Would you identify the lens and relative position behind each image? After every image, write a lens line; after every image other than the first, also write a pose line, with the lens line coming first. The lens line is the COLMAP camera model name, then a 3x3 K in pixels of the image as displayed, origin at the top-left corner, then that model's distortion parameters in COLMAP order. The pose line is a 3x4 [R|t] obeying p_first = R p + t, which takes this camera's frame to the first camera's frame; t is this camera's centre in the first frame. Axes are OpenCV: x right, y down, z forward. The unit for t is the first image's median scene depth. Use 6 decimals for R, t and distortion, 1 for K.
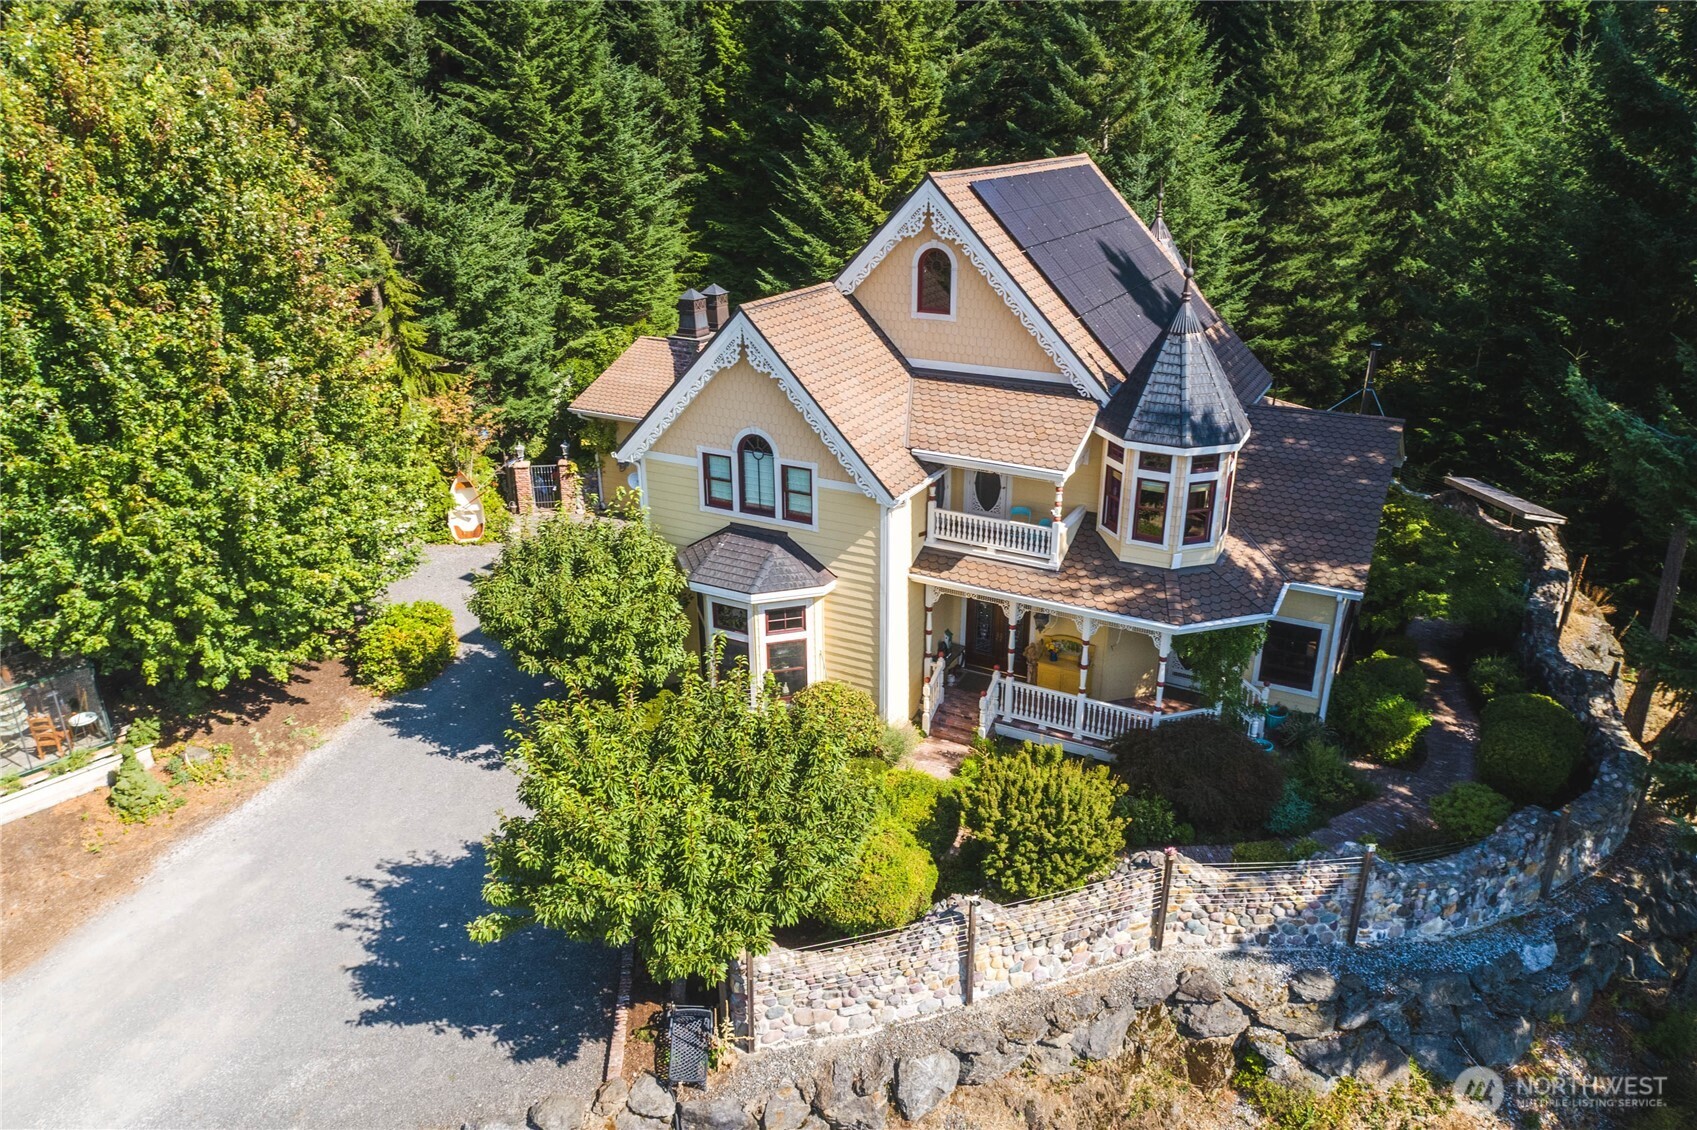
lens RADIAL K [[1158.6, 0, 860.2], [0, 1158.6, 574.2], [0, 0, 1]] dist [-0.013933, 0.001624]
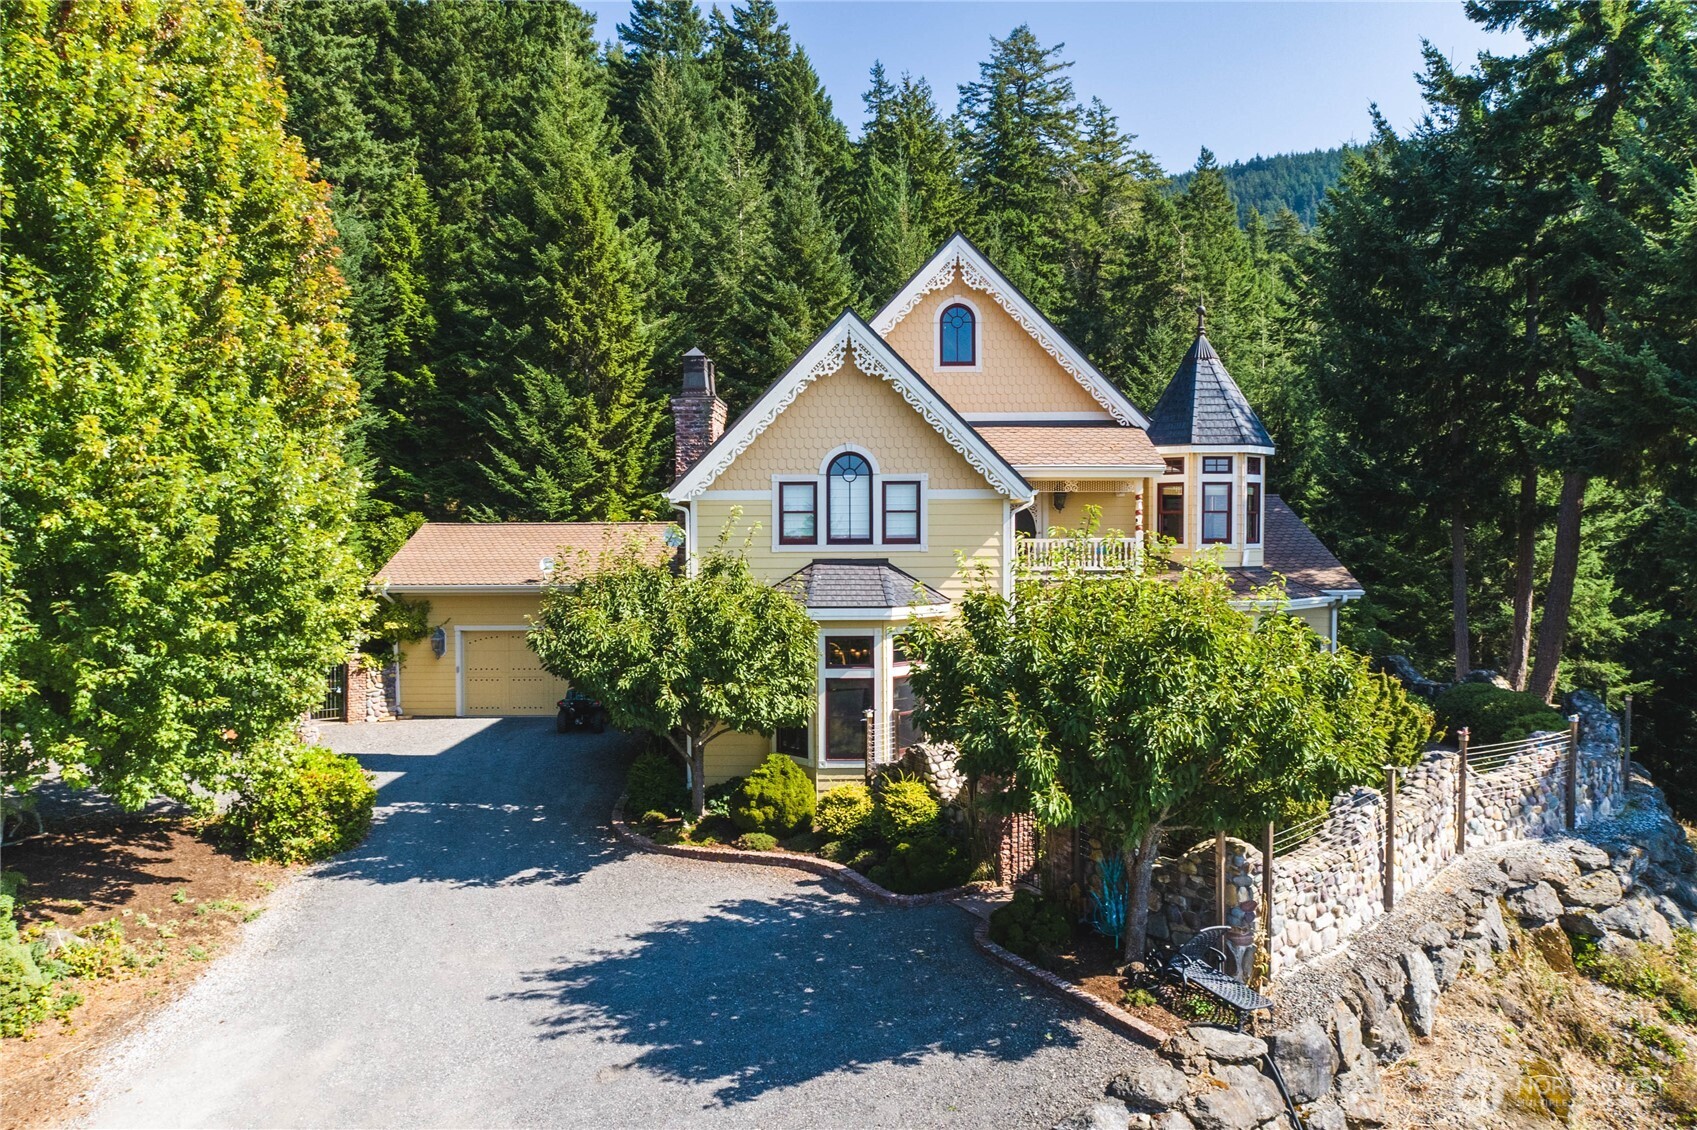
lens RADIAL K [[1158.6, 0, 862.3], [0, 1158.6, 562.0], [0, 0, 1]] dist [-0.013933, 0.001624]
pose [[0.890529, -0.018413, 0.454553, -0.484655], [0.174666, 0.936439, -0.304259, 0.234908], [-0.420059, 0.350347, 0.837143, 0.246178]]
